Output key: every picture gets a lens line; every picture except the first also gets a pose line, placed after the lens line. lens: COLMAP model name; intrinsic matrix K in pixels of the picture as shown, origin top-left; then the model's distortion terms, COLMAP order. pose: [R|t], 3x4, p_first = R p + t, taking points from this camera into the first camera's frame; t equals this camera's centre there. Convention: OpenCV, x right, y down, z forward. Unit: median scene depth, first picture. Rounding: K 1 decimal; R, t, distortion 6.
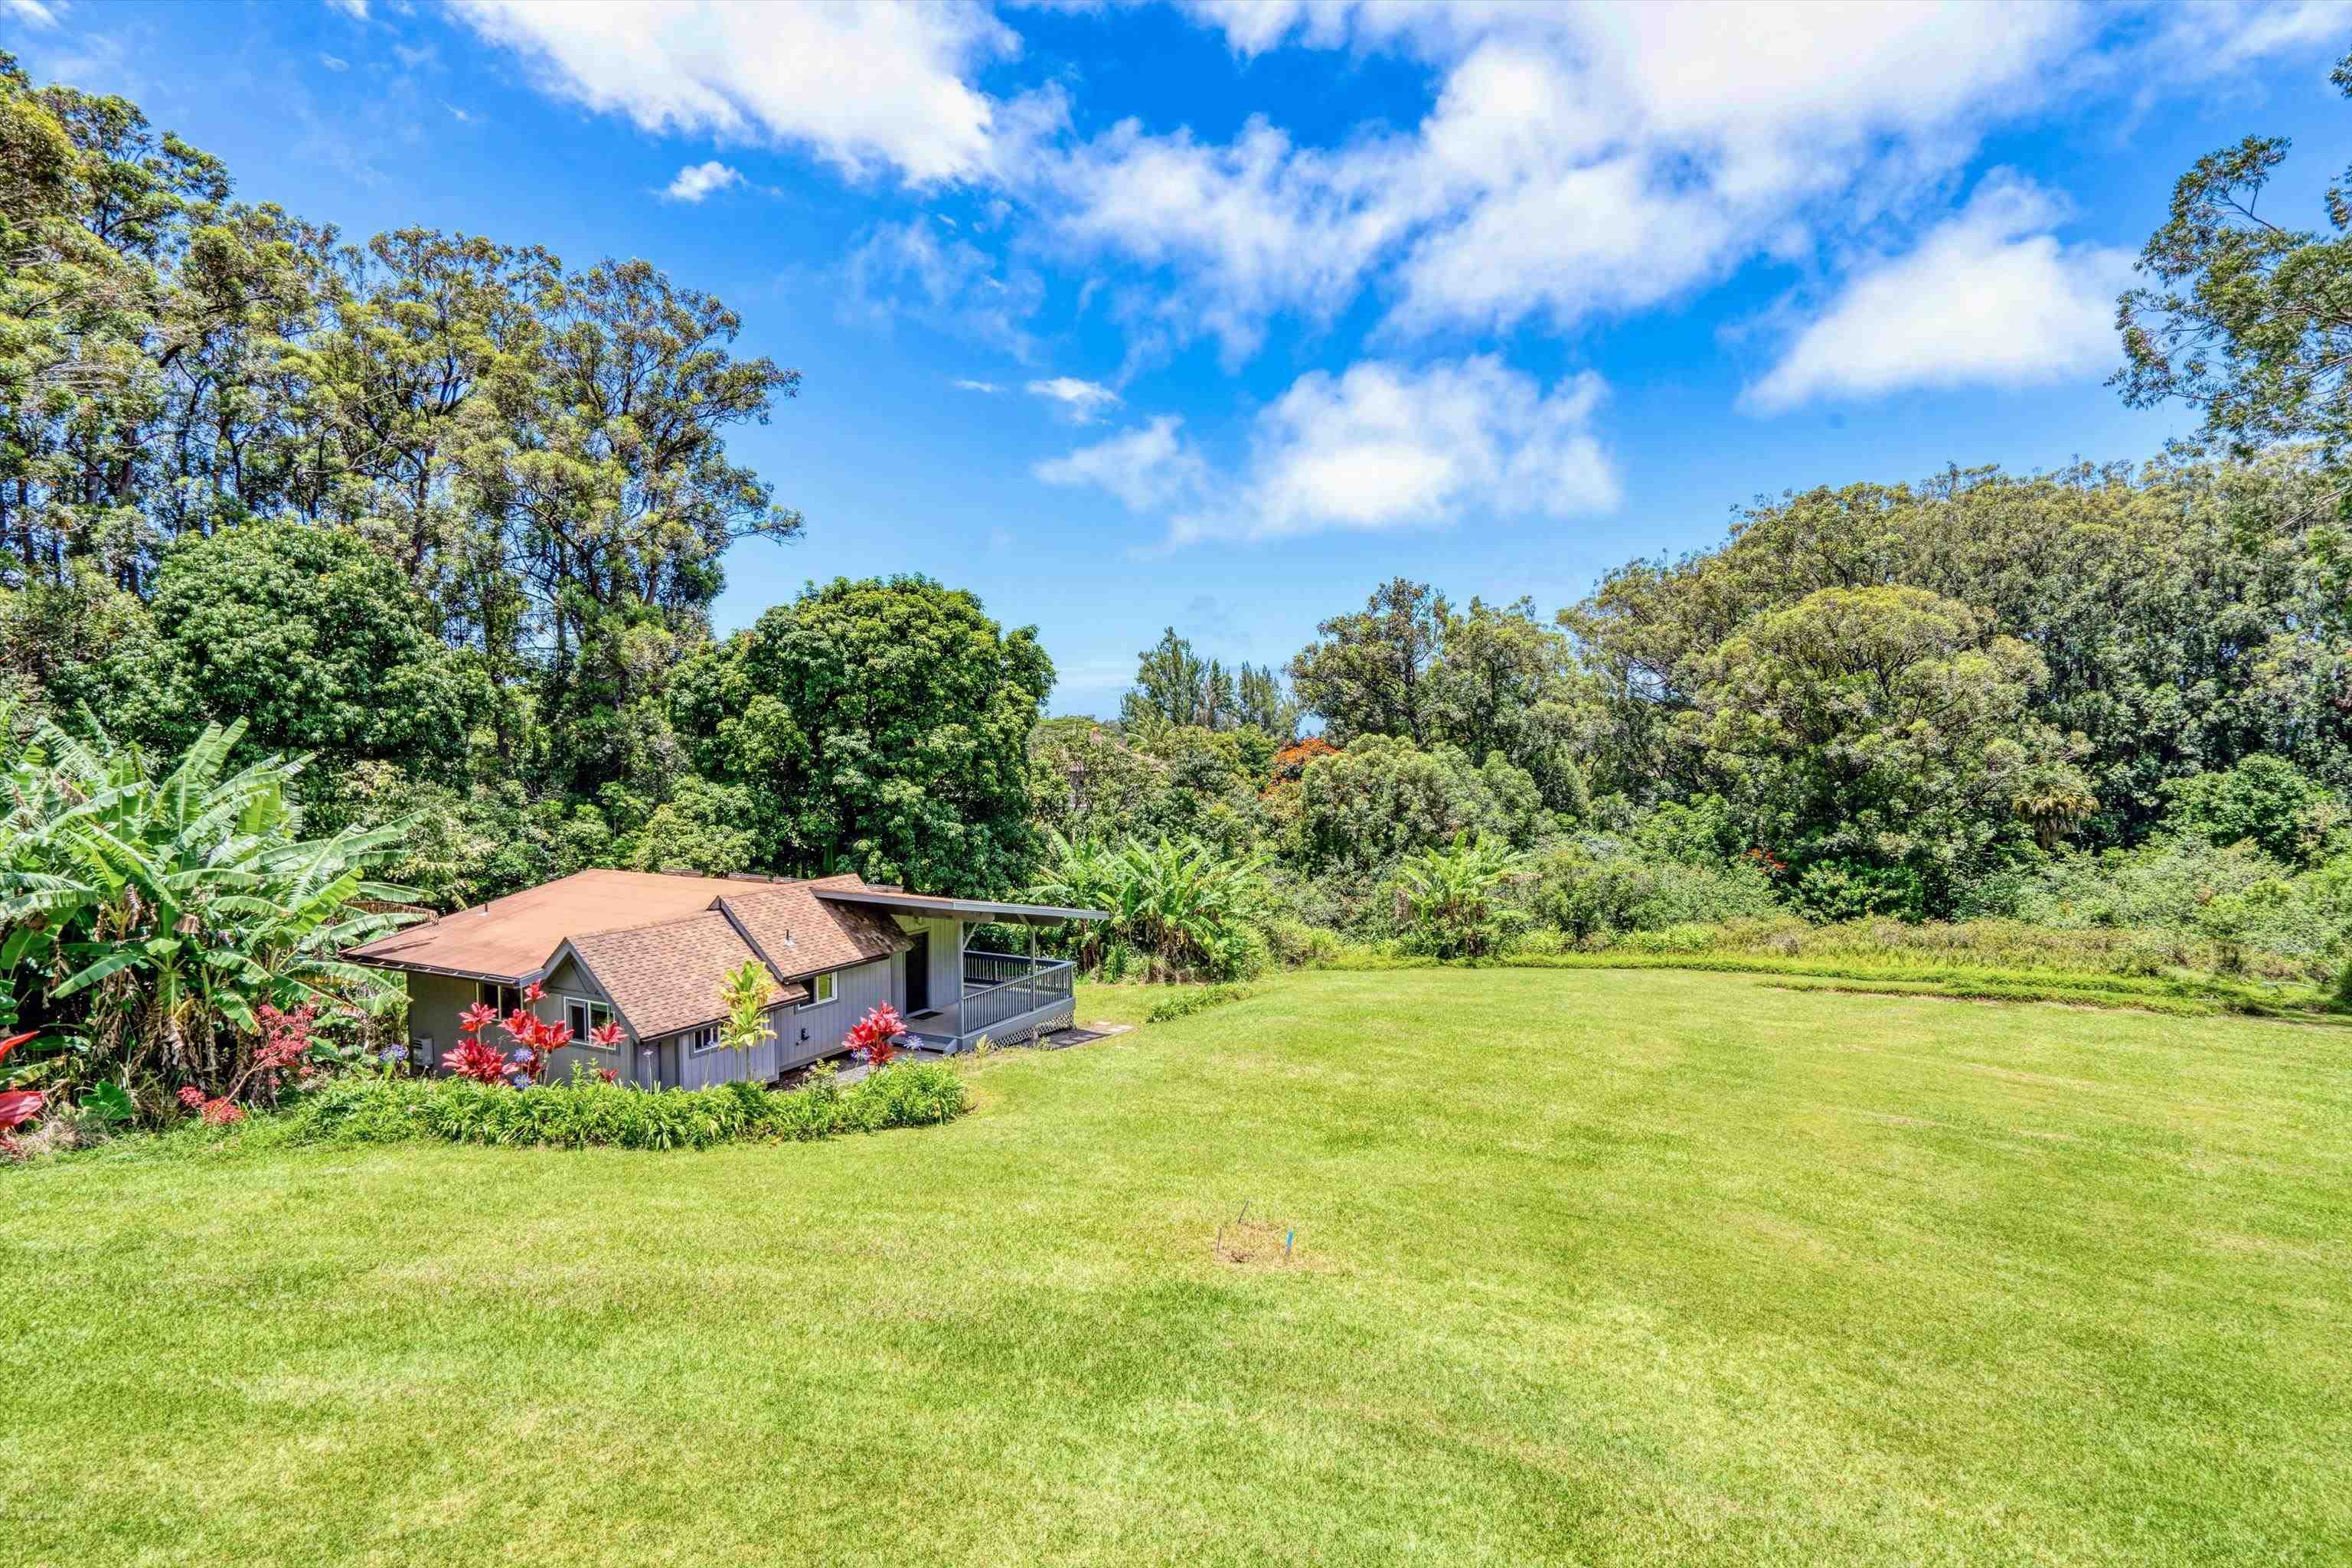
lens RADIAL K [[1327.0, 0, 1202.8], [0, 1327.0, 771.5], [0, 0, 1]] dist [-0.000160, 0.000229]
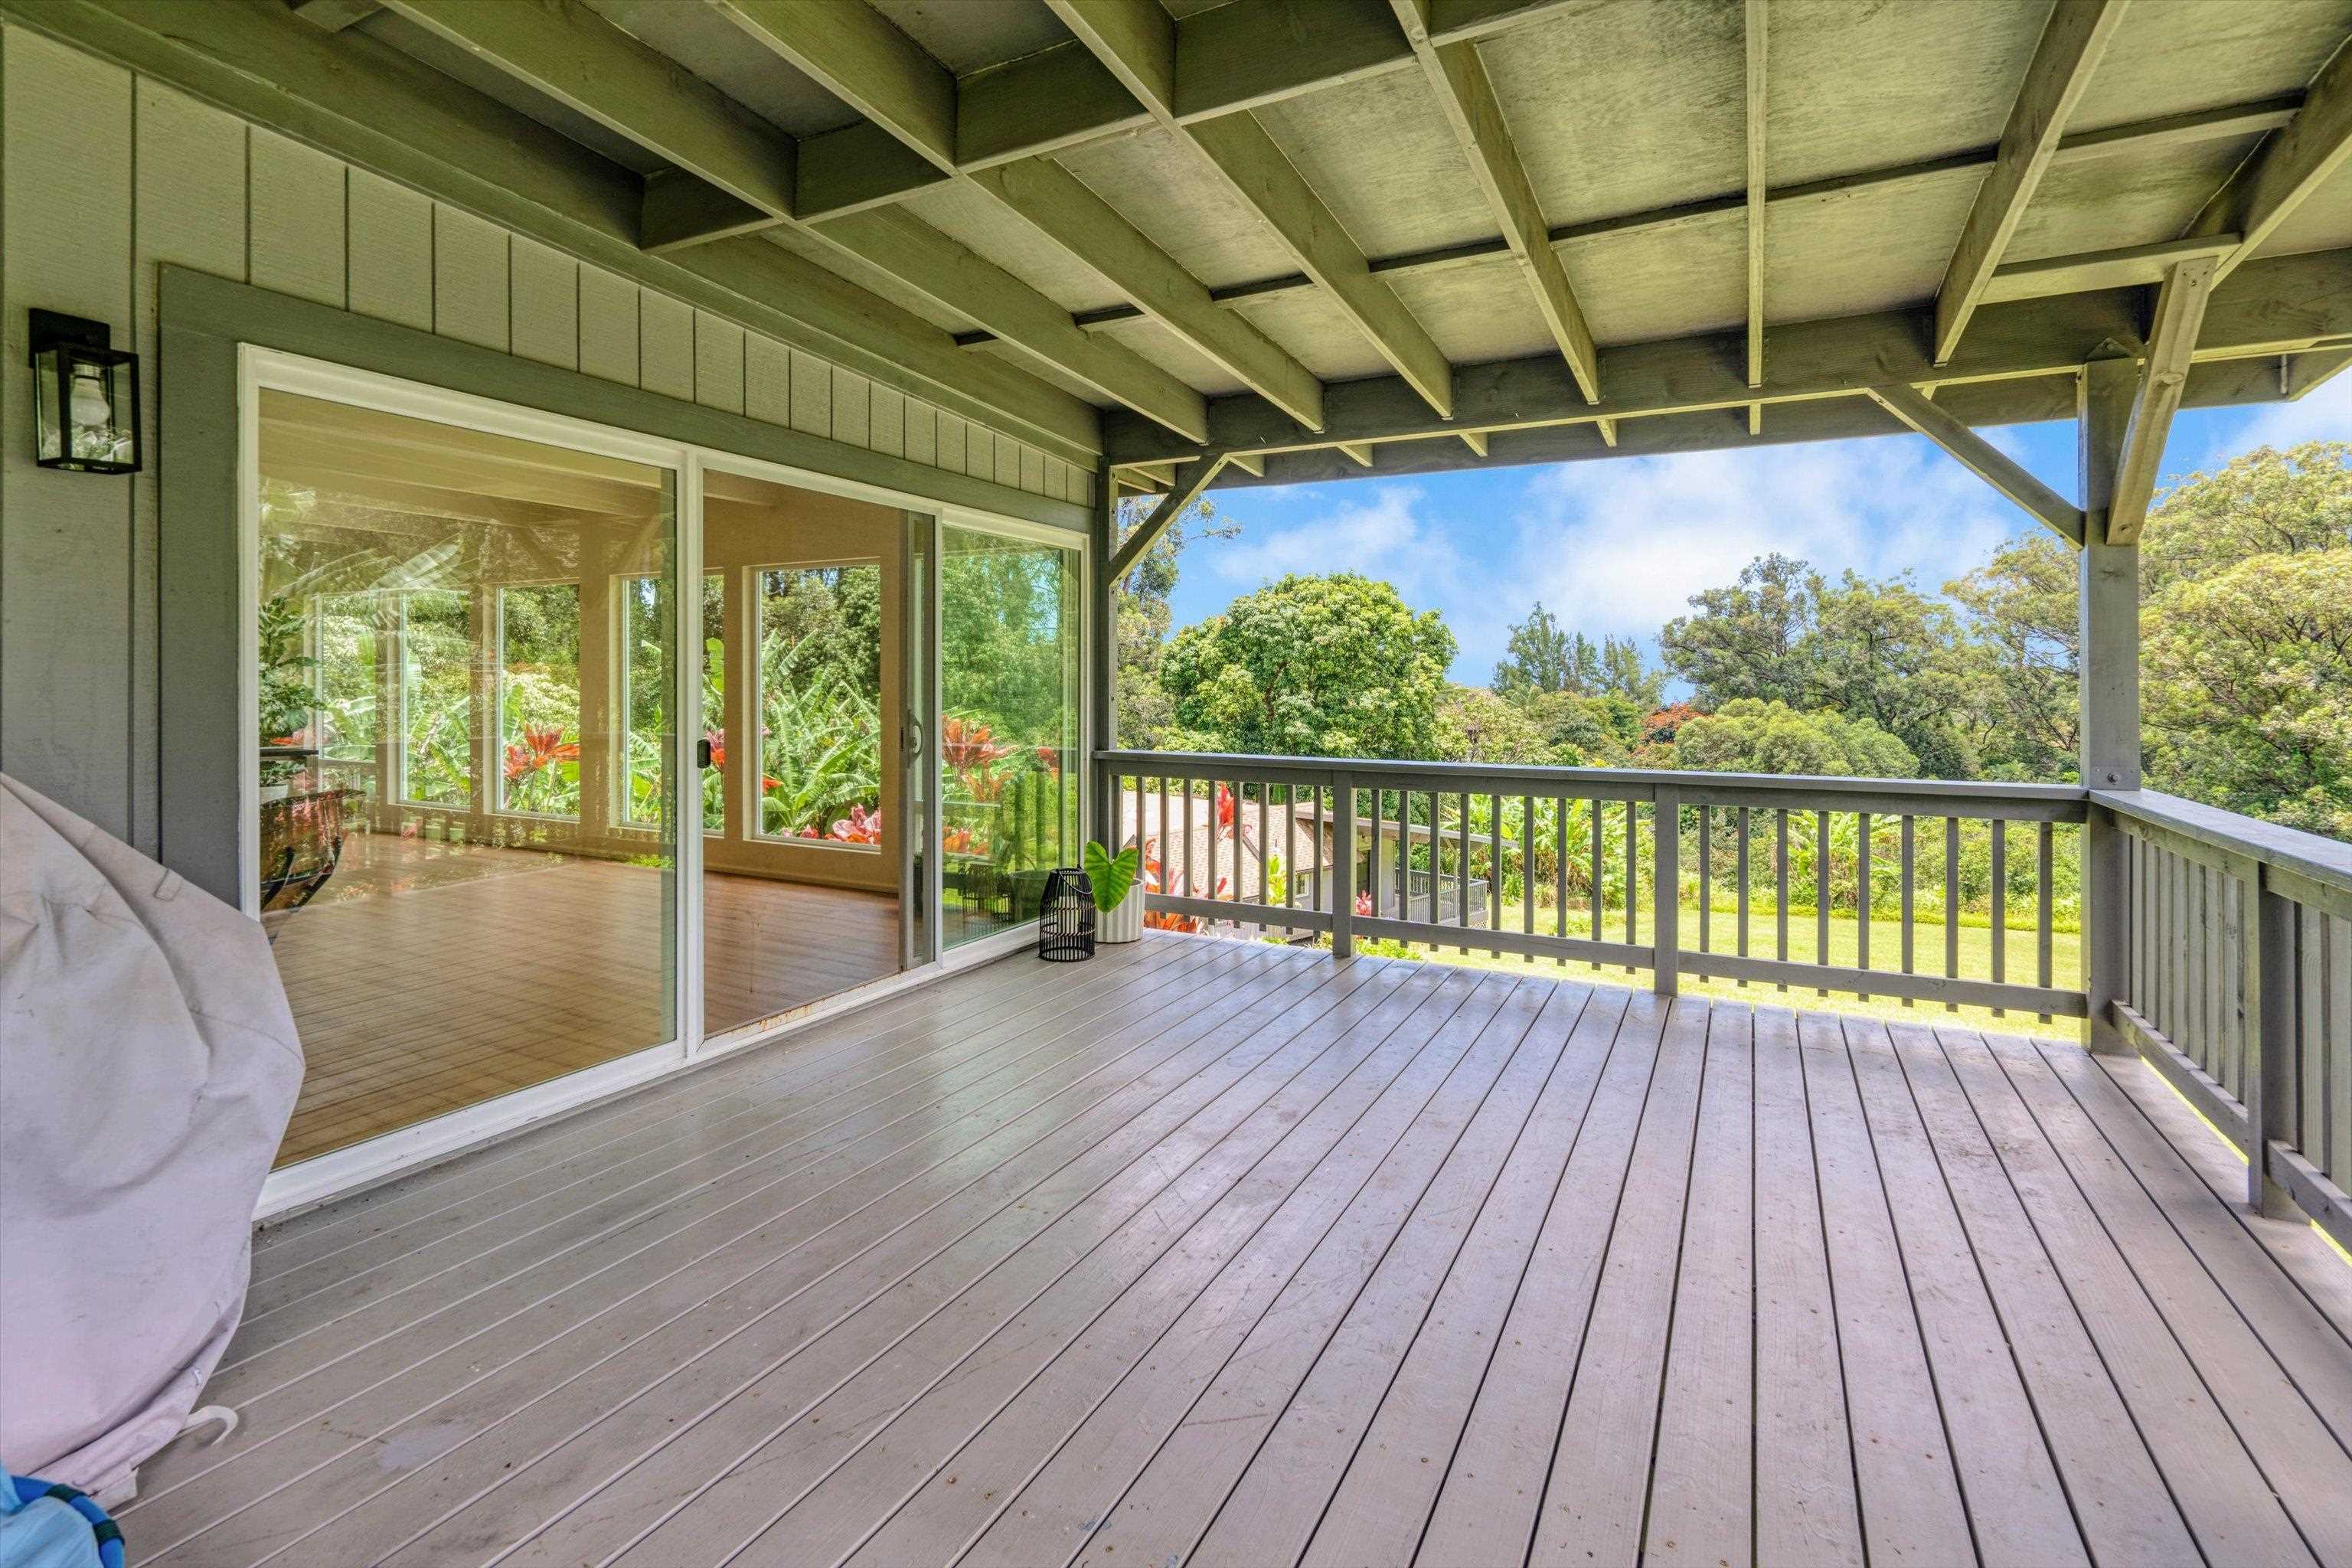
lens RADIAL K [[1164.8, 0, 1125.2], [0, 1164.8, 681.5], [0, 0, 1]] dist [-0.020769, 0.000368]
pose [[0.937067, 0.007004, -0.349080, -0.026399], [-0.021202, 0.999095, -0.036868, 0.003419], [0.348506, 0.041949, 0.936368, -0.098987]]
